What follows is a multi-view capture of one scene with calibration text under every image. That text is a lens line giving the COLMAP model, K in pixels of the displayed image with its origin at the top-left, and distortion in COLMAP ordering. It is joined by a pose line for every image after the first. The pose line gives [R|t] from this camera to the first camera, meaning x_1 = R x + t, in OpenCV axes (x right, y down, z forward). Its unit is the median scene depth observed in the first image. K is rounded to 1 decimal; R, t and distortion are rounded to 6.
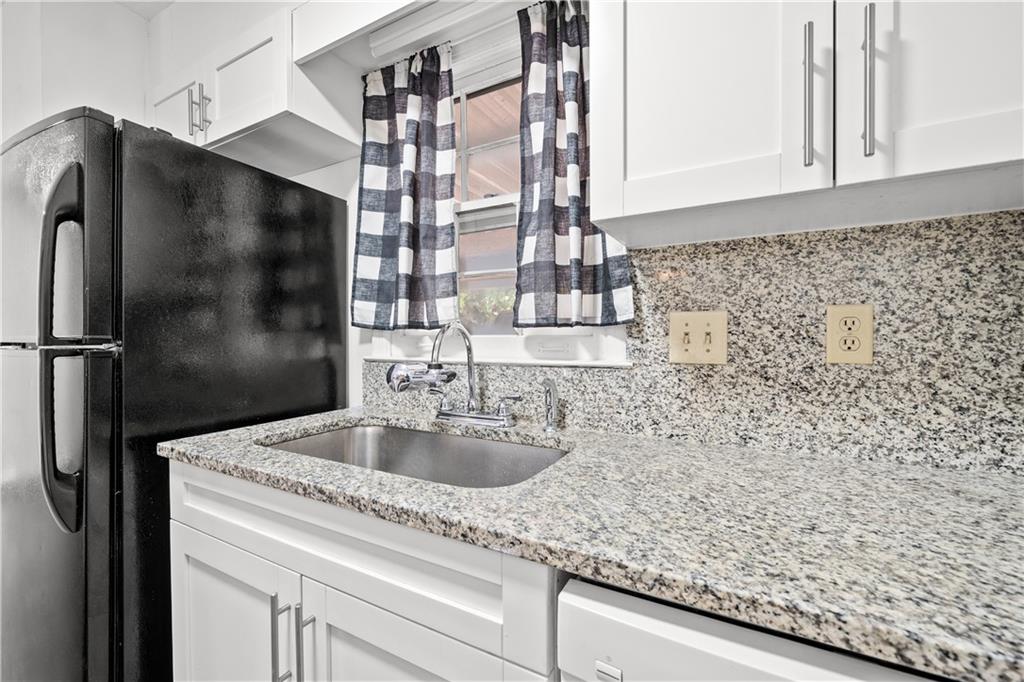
lens RADIAL K [[436.4, 0, 512.0], [0, 436.4, 341.0], [0, 0, 1]] dist [-0.000387, -0.000062]
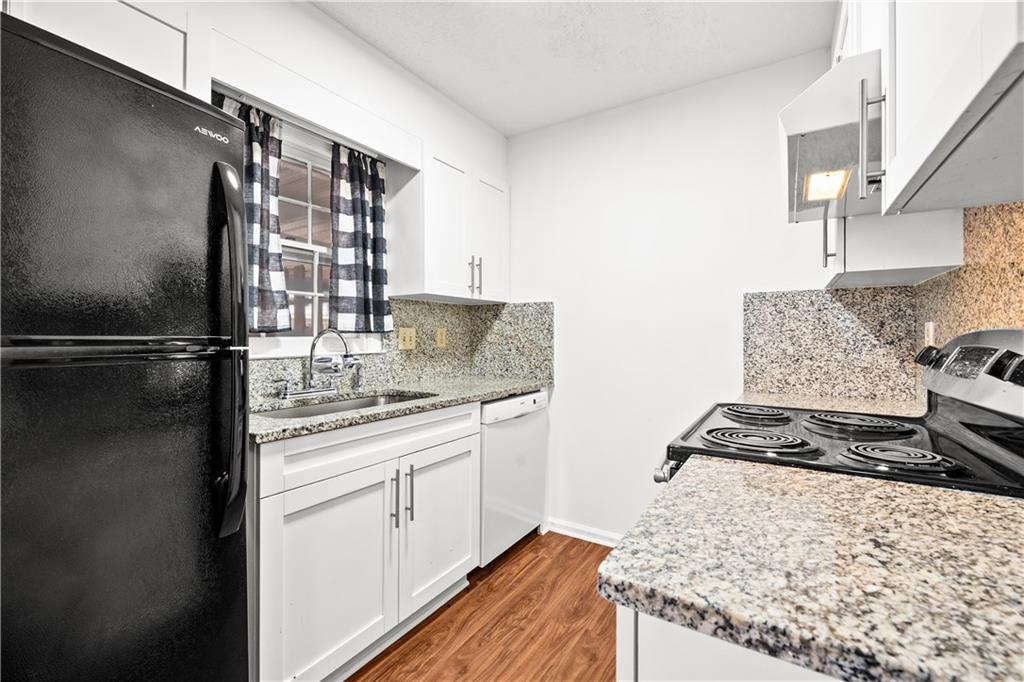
lens RADIAL K [[436.4, 0, 512.0], [0, 436.4, 341.0], [0, 0, 1]] dist [-0.000387, -0.000062]
pose [[0.049825, -0.004529, 0.998748, -1.948833], [0.013096, 0.999907, 0.003881, 0.002494], [-0.998672, 0.012886, 0.049880, 0.305908]]
